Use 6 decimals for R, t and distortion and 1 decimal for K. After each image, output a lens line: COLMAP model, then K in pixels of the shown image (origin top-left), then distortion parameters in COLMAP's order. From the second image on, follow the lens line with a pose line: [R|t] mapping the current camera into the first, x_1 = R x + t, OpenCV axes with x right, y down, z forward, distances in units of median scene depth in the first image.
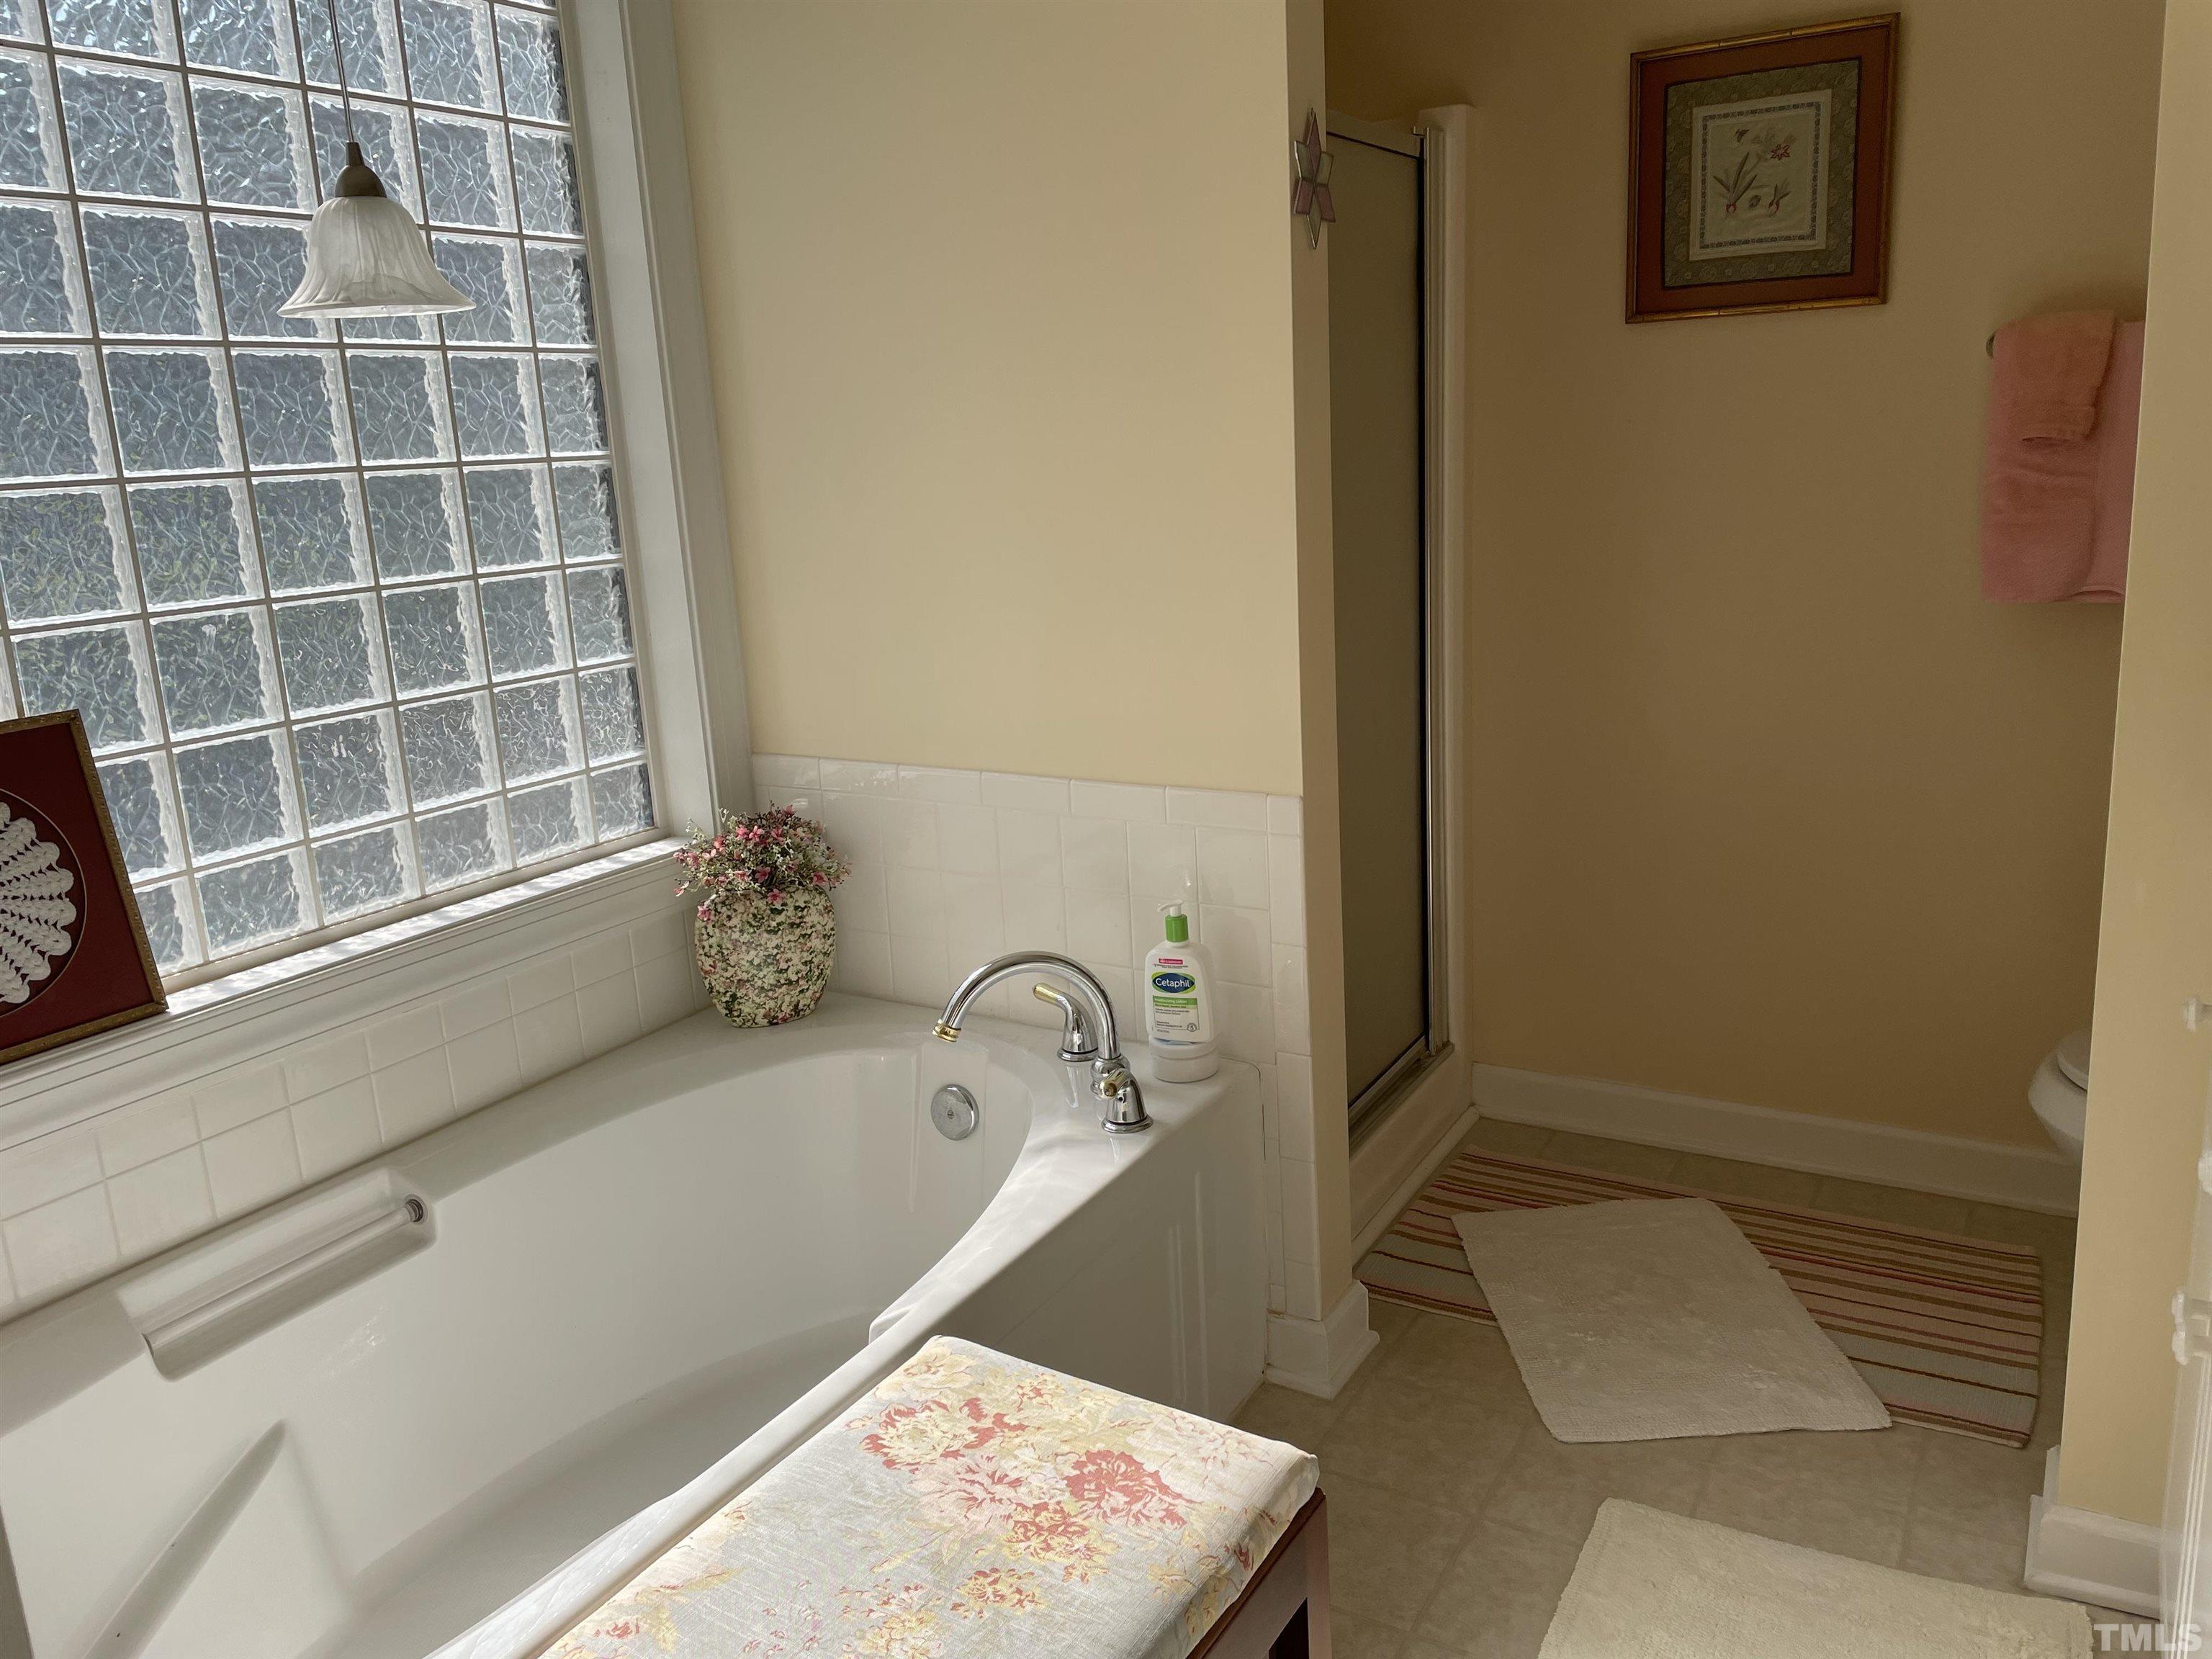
lens RADIAL K [[1667.1, 0, 1107.9], [0, 1667.1, 812.5], [0, 0, 1]] dist [0.044998, -0.037284]
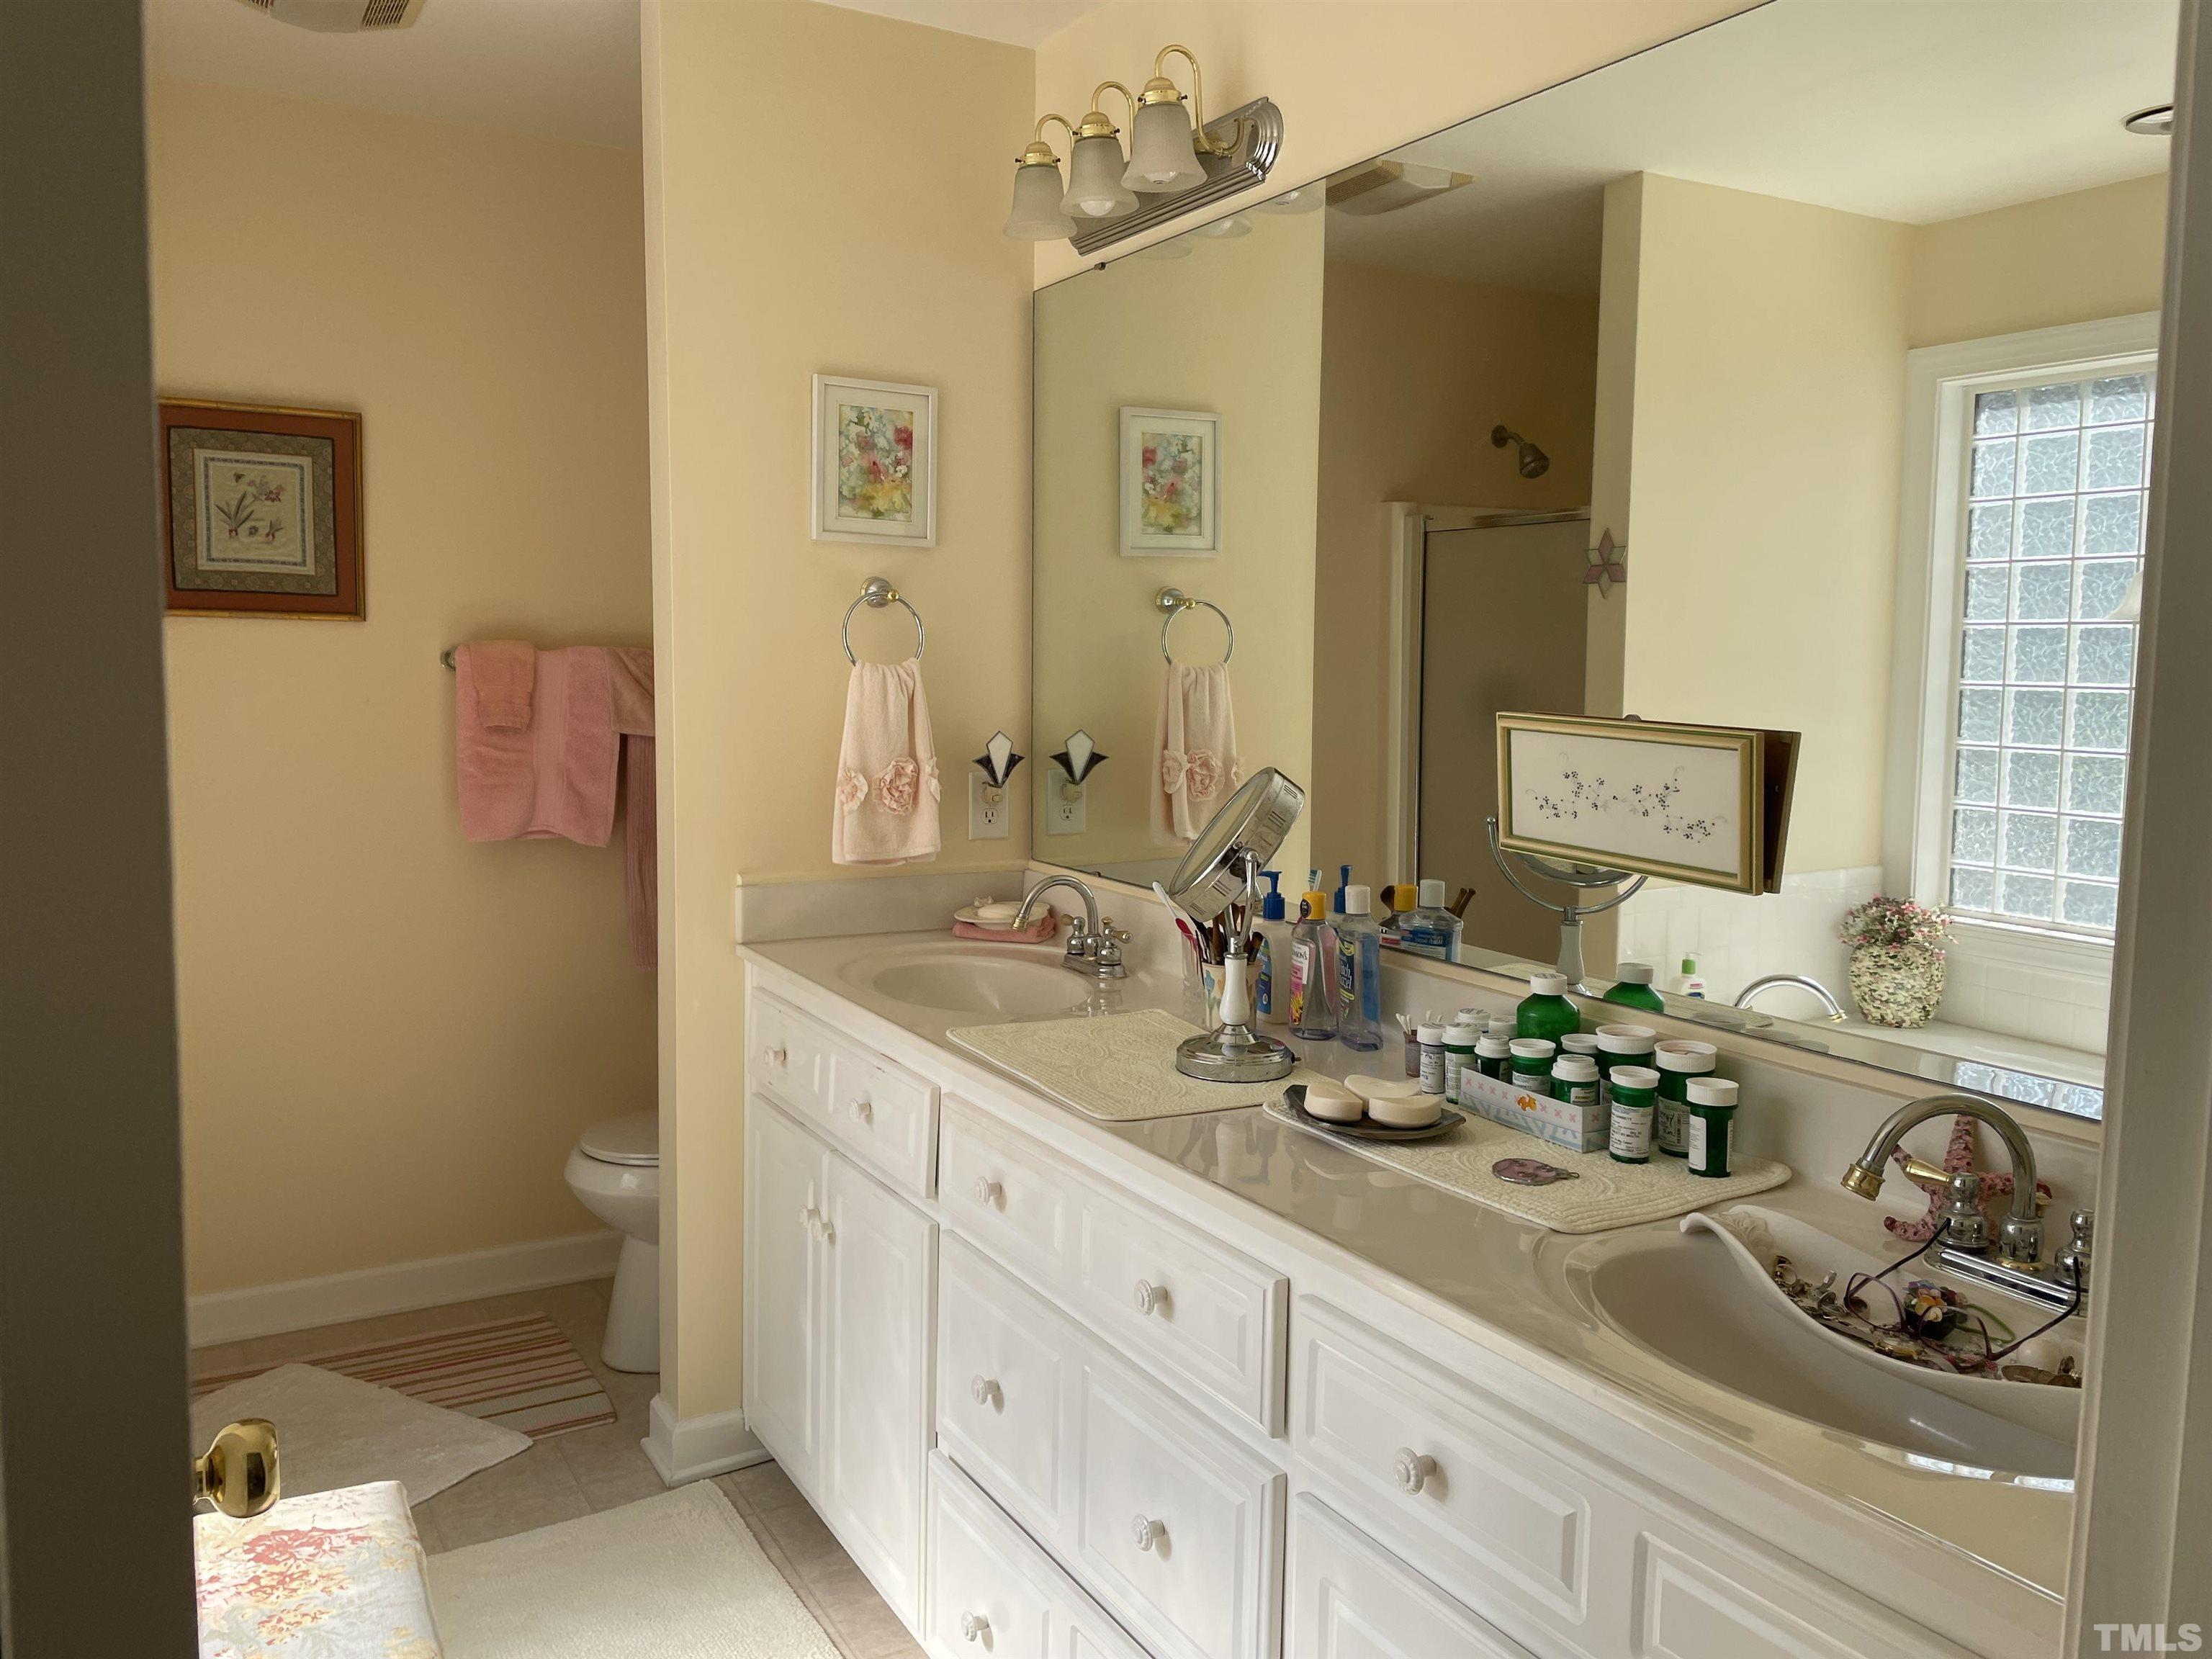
lens RADIAL K [[1667.1, 0, 1111.1], [0, 1667.1, 826.4], [0, 0, 1]] dist [0.044998, -0.037284]
pose [[0.490304, -0.028914, 0.871072, -0.400060], [0.154592, 0.986487, -0.054271, 0.017554], [-0.857731, 0.161271, 0.488148, -0.115407]]
